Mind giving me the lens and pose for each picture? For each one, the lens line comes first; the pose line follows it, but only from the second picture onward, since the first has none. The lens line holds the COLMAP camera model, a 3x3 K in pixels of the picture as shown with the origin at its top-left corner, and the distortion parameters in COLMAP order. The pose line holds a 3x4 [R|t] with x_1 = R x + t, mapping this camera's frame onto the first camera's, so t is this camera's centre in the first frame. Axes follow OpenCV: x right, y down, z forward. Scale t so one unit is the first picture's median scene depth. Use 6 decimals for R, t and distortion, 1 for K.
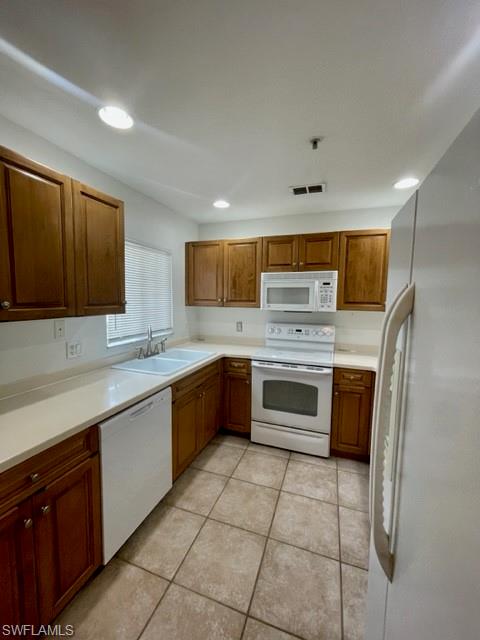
lens RADIAL K [[256.3, 0, 240.0], [0, 256.3, 320.0], [0, 0, 1]] dist [-0.002011, -0.000490]
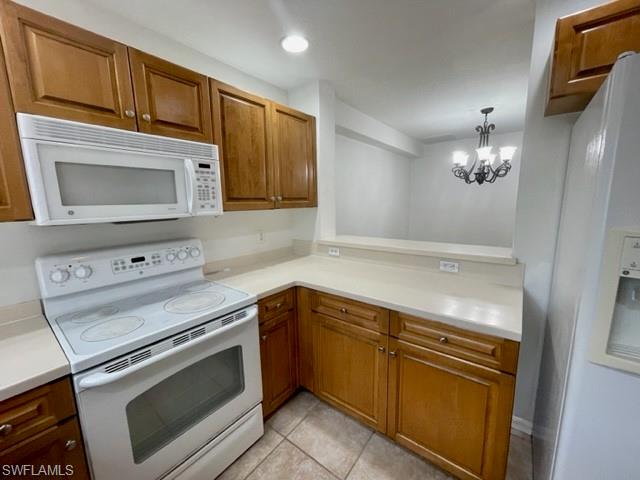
lens RADIAL K [[256.3, 0, 317.7], [0, 256.3, 242.2], [0, 0, 1]] dist [-0.002011, -0.000490]
pose [[0.313804, -0.167240, 0.934643, -0.138324], [0.105273, 0.984425, 0.140803, -0.028636], [-0.943634, 0.054208, 0.326522, 0.579748]]
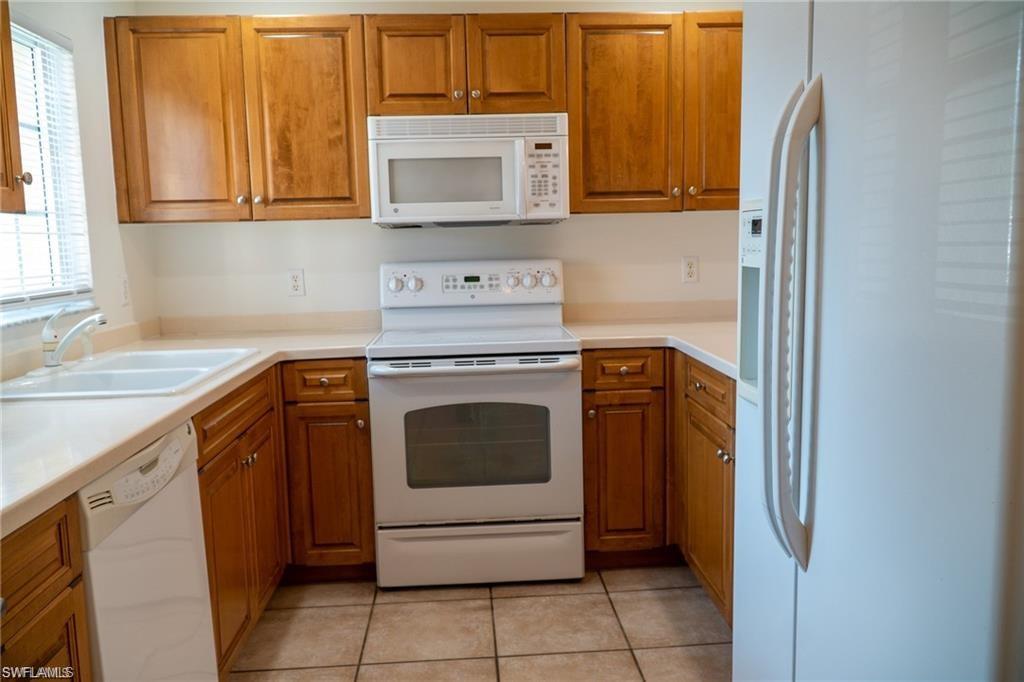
lens RADIAL K [[838.4, 0, 512.0], [0, 838.4, 341.0], [0, 0, 1]] dist [-0.000187, 0.000948]
pose [[0.917508, -0.081892, 0.389194, -0.225596], [0.069992, 0.996546, 0.044685, 0.093070], [-0.391509, -0.013758, 0.920071, -0.161695]]
